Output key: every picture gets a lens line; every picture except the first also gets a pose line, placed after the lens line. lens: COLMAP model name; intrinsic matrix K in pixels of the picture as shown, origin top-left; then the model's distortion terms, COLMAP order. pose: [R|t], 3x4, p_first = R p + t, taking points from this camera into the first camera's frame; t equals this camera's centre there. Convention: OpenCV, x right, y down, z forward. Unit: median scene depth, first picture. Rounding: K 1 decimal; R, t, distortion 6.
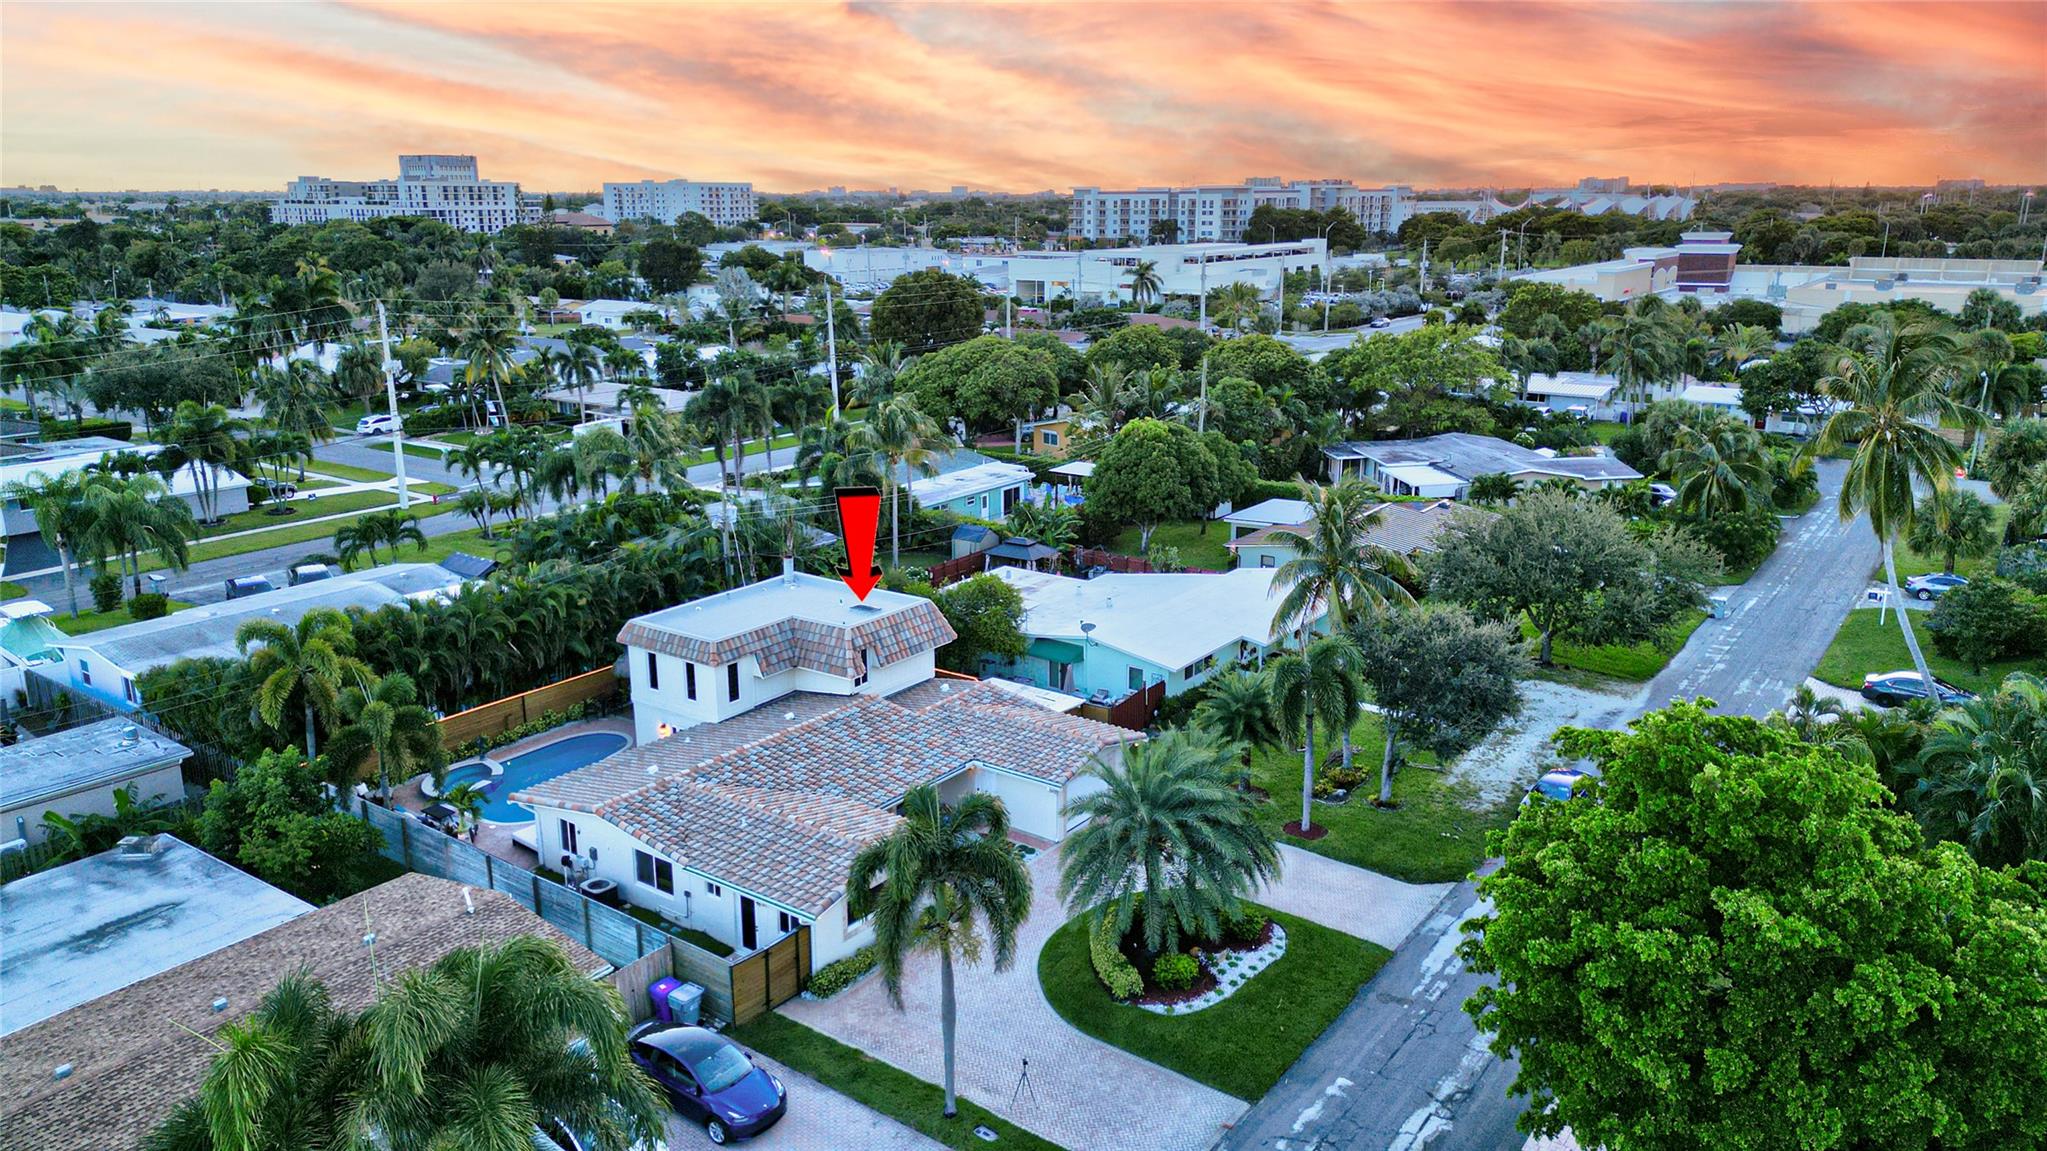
lens RADIAL K [[1421.0, 0, 1029.8], [0, 1421.0, 574.2], [0, 0, 1]] dist [0.011877, -0.000191]
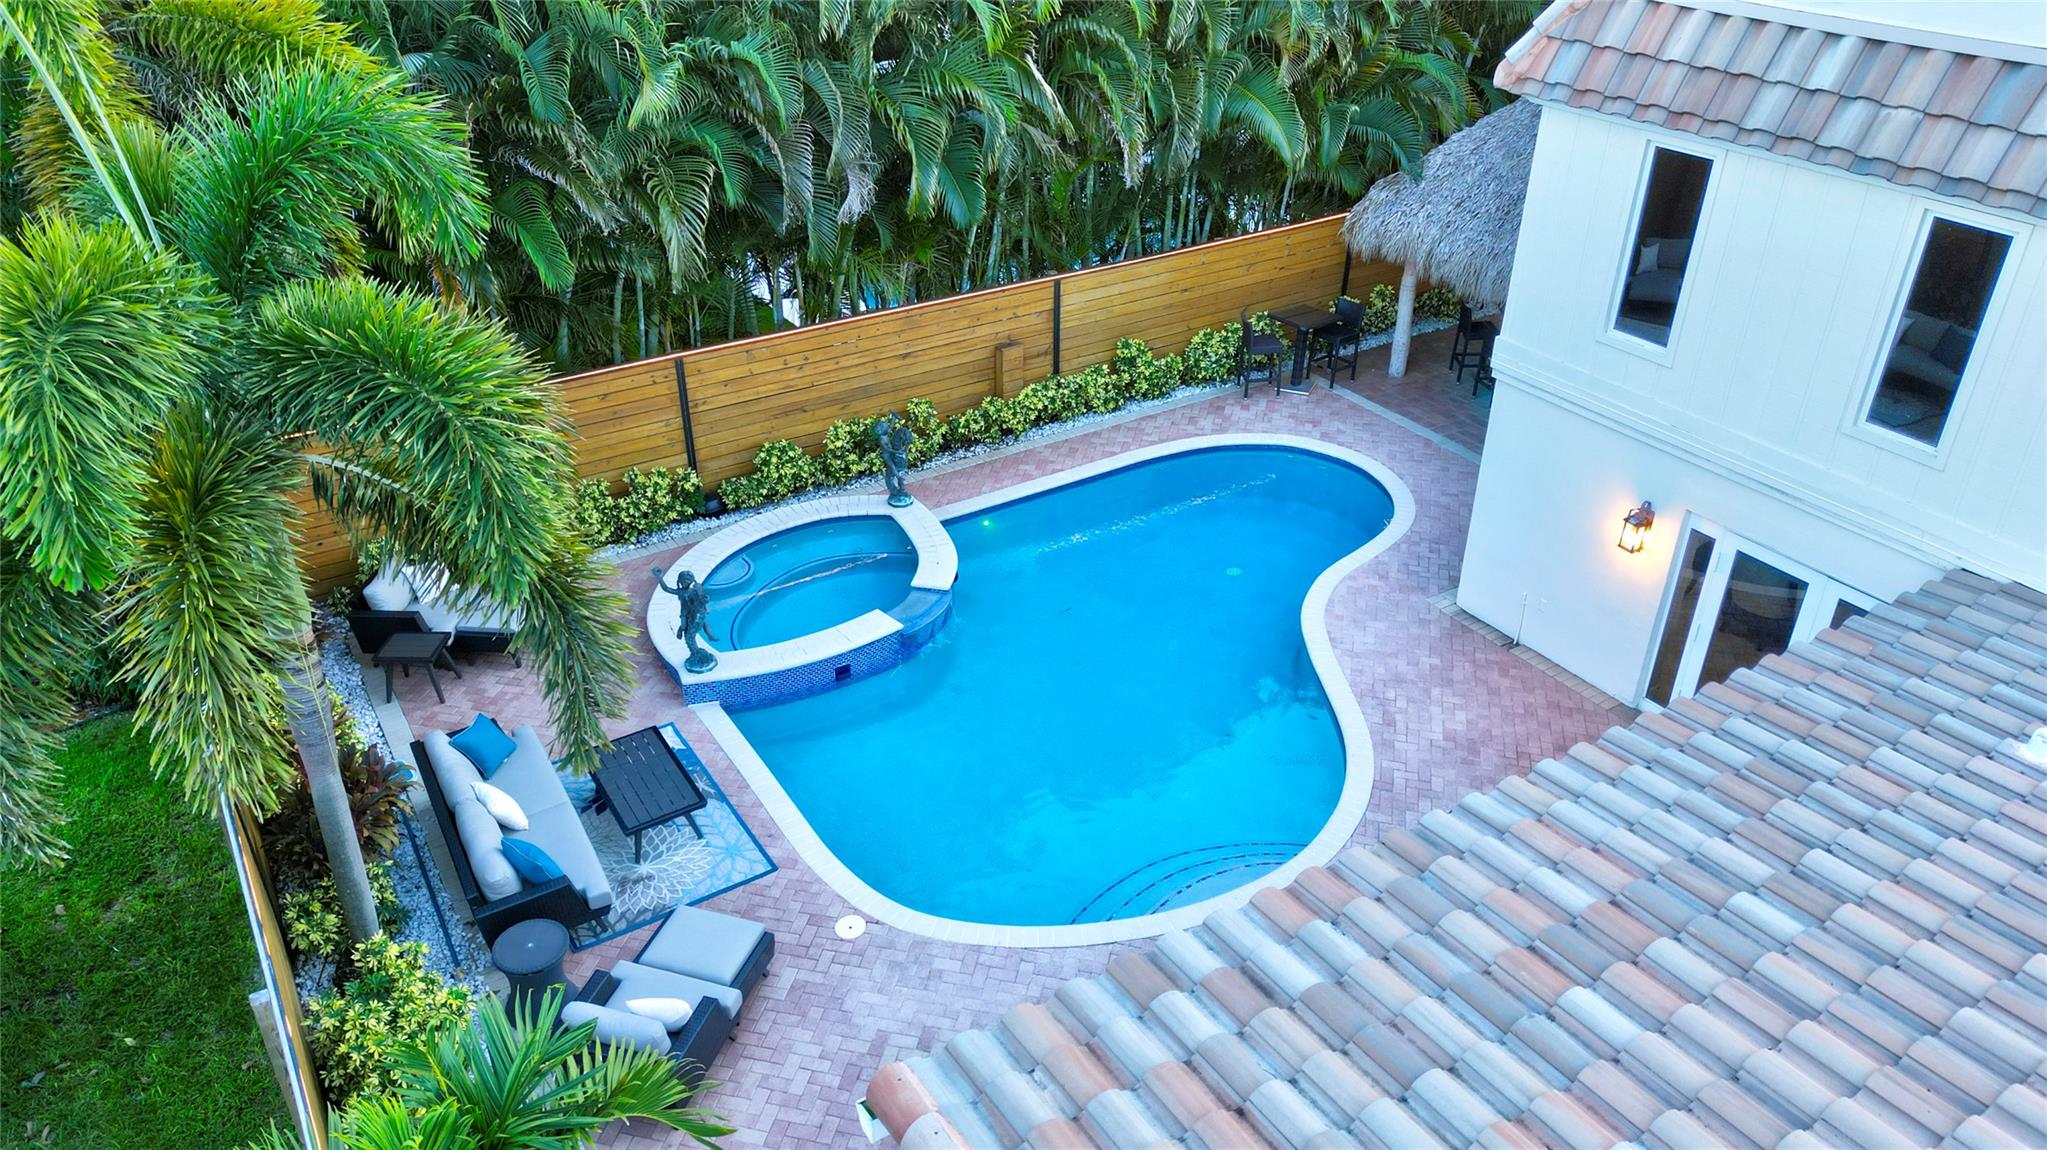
lens RADIAL K [[1421.0, 0, 1024.9], [0, 1421.0, 580.0], [0, 0, 1]] dist [0.011877, -0.000191]
pose [[0.926138, 0.195058, -0.322832, -0.268178], [-0.098205, 0.951080, 0.292922, 0.061458], [0.364176, -0.239582, 0.899987, 0.753981]]
